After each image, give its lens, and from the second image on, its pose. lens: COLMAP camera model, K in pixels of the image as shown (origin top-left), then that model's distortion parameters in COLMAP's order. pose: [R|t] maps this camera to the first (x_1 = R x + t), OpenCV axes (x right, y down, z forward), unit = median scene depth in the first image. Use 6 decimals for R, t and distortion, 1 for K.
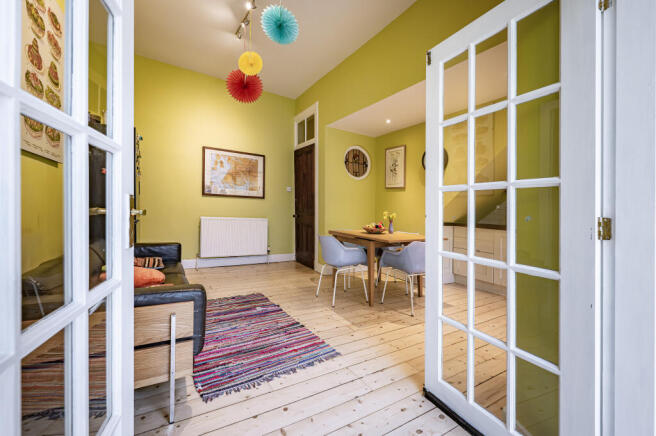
lens RADIAL K [[279.5, 0, 341.3], [0, 279.5, 233.4], [0, 0, 1]] dist [0.000599, 0.000027]
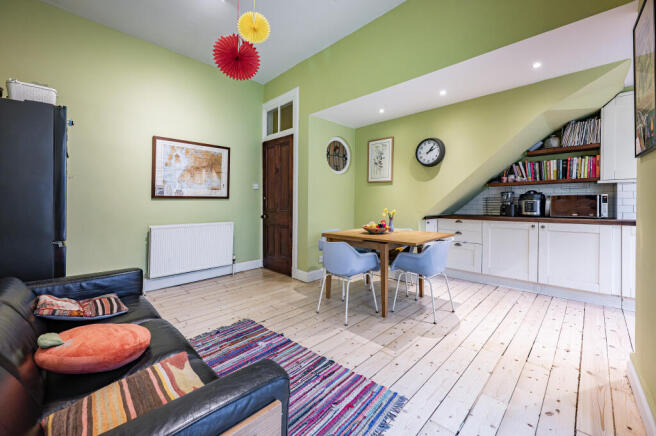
lens RADIAL K [[280.0, 0, 344.9], [0, 280.0, 213.2], [0, 0, 1]] dist [-0.000514, -0.000048]
pose [[0.971867, -0.053699, 0.229329, -0.154437], [0.063863, 0.997268, -0.037126, -0.031333], [-0.226709, 0.050727, 0.972641, 0.121794]]
